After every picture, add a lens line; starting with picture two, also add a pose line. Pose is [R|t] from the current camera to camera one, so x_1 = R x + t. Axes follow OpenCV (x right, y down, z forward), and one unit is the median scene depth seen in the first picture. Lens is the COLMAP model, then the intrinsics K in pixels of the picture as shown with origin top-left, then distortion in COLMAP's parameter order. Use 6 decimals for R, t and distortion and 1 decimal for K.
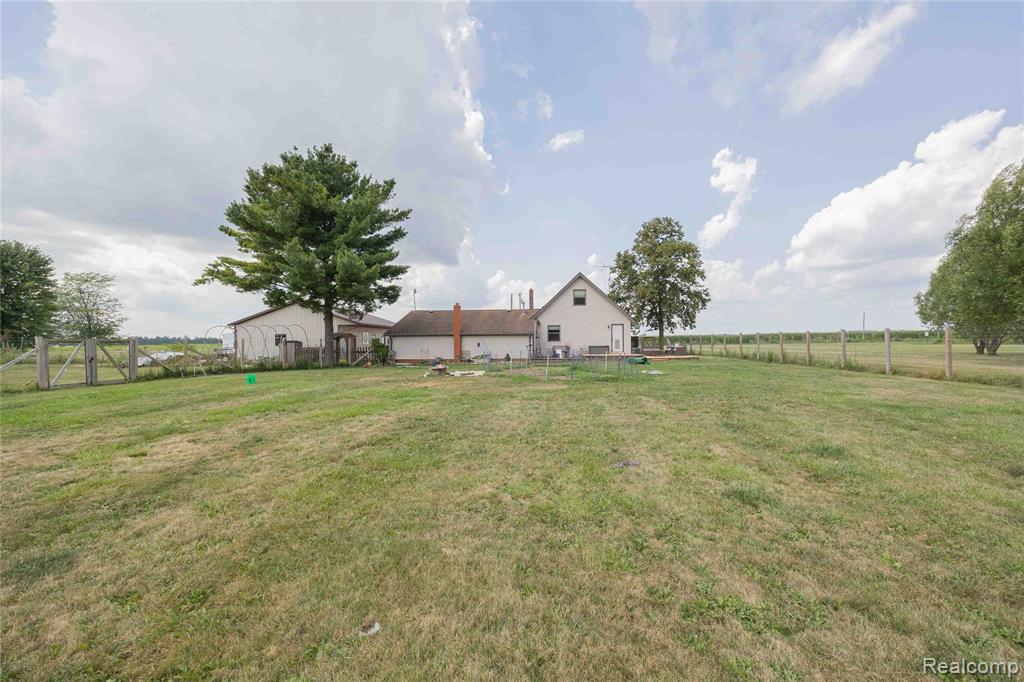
lens RADIAL K [[405.9, 0, 512.9], [0, 405.9, 341.2], [0, 0, 1]] dist [-0.004289, 0.000039]
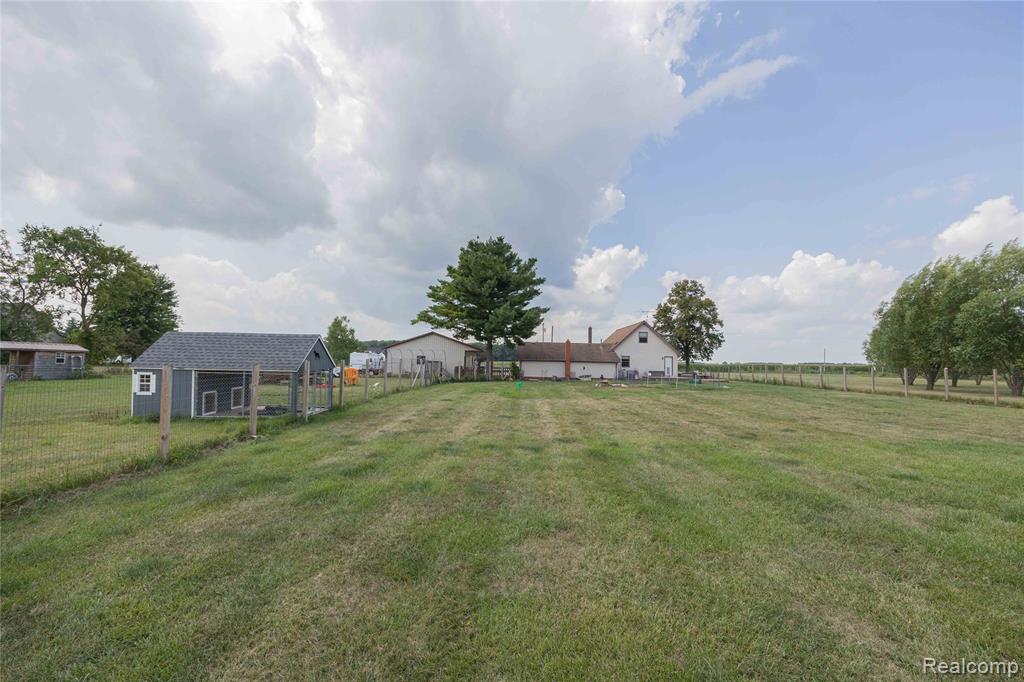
lens RADIAL K [[405.9, 0, 512.9], [0, 405.9, 341.2], [0, 0, 1]] dist [-0.004289, 0.000039]
pose [[0.997660, 0.033525, 0.059591, -0.389148], [-0.030191, 0.997974, -0.055998, 0.000871], [-0.061348, 0.054068, 0.996651, -0.420799]]
